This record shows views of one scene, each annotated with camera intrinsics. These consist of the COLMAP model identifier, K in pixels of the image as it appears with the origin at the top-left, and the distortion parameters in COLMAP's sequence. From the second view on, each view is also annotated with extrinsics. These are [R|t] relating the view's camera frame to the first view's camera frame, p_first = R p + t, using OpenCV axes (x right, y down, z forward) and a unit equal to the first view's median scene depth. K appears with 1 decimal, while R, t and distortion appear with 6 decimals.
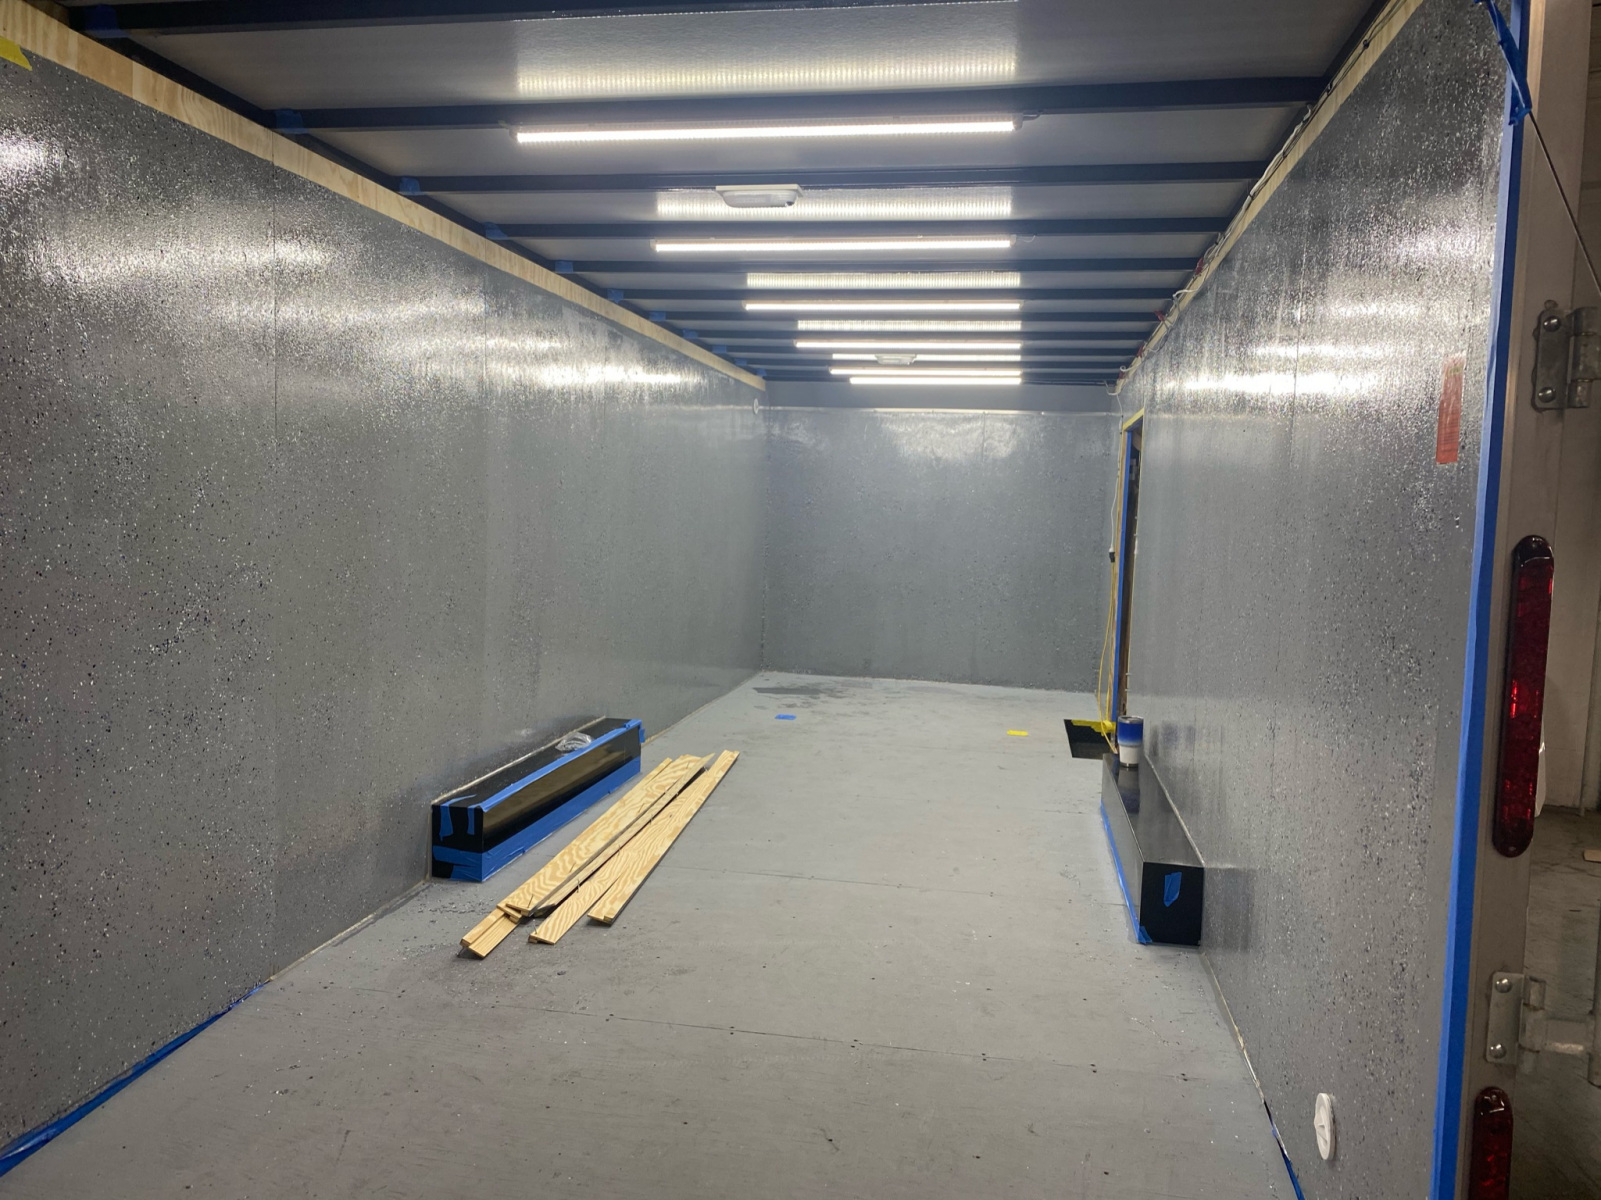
lens RADIAL K [[1200.4, 0, 806.8], [0, 1200.4, 601.8], [0, 0, 1]] dist [0.035476, -0.034195]
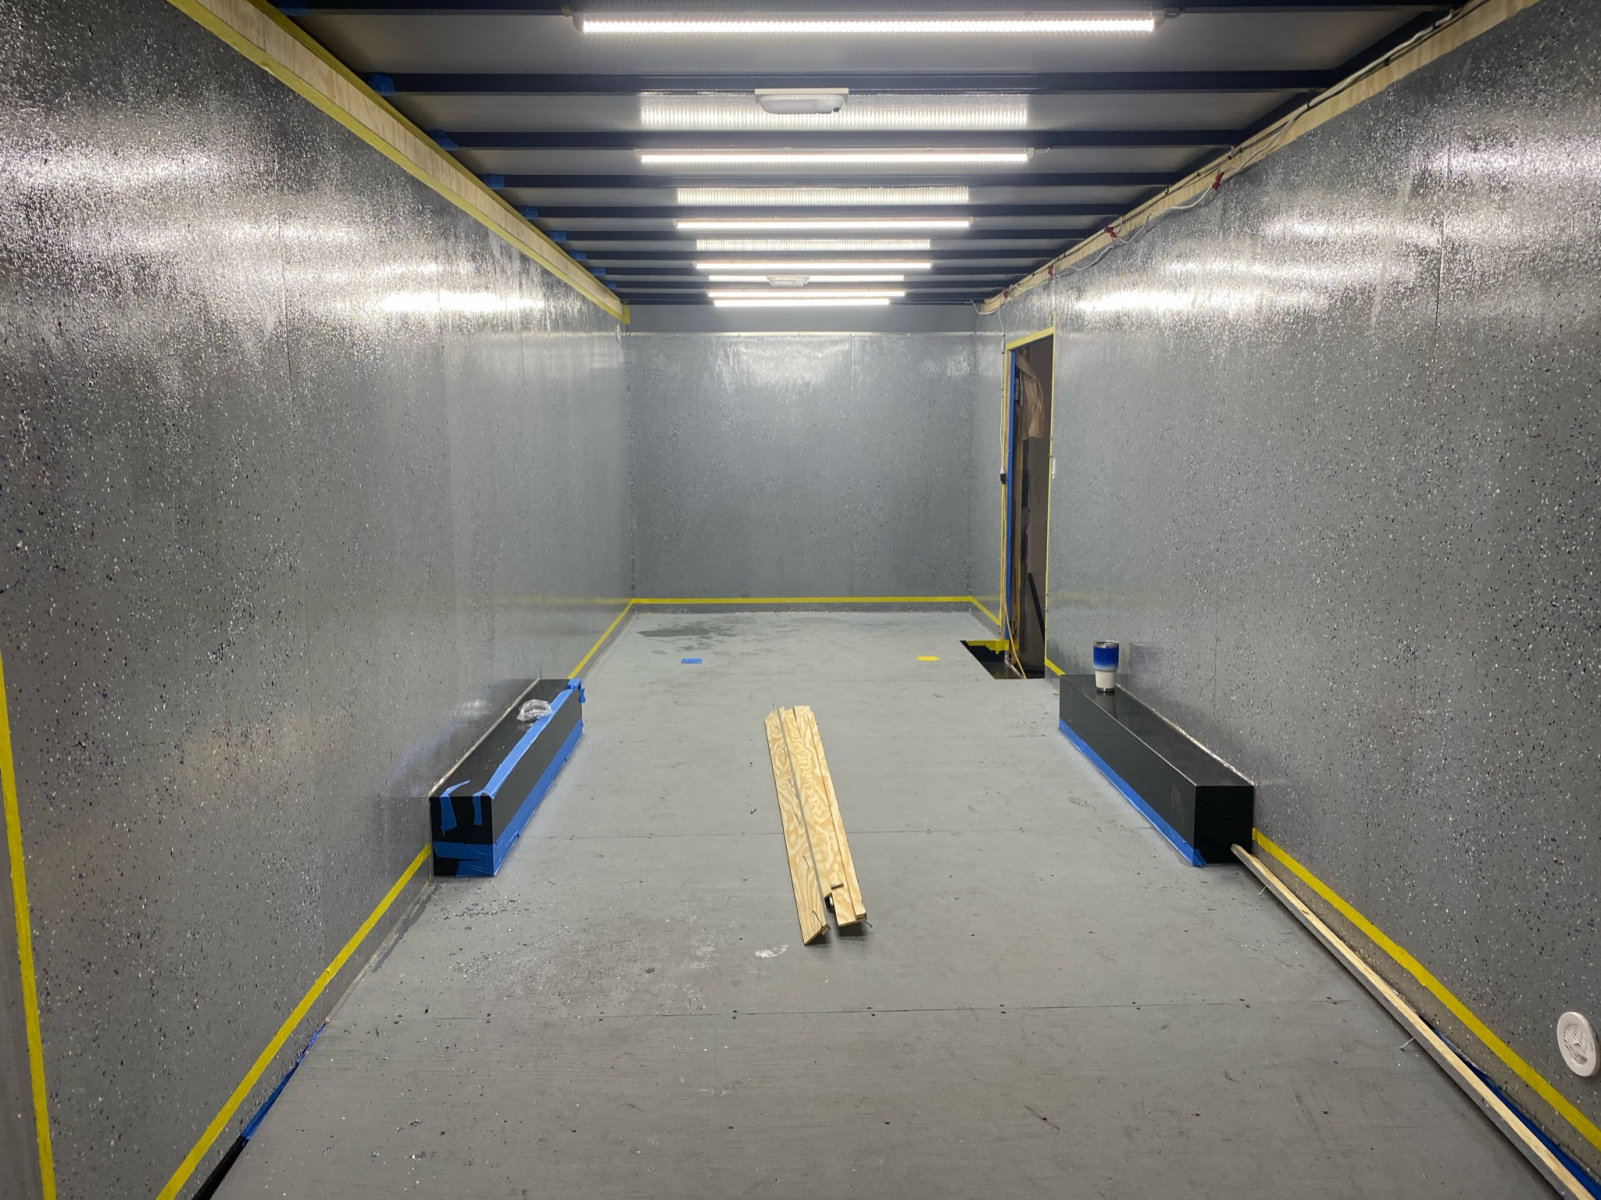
lens RADIAL K [[1200.4, 0, 803.2], [0, 1200.4, 598.2], [0, 0, 1]] dist [0.035476, -0.034195]
pose [[0.979012, -0.066163, 0.192764, -0.170949], [0.054359, 0.996344, 0.065903, -0.018475], [-0.196419, -0.054041, 0.979030, 0.068871]]
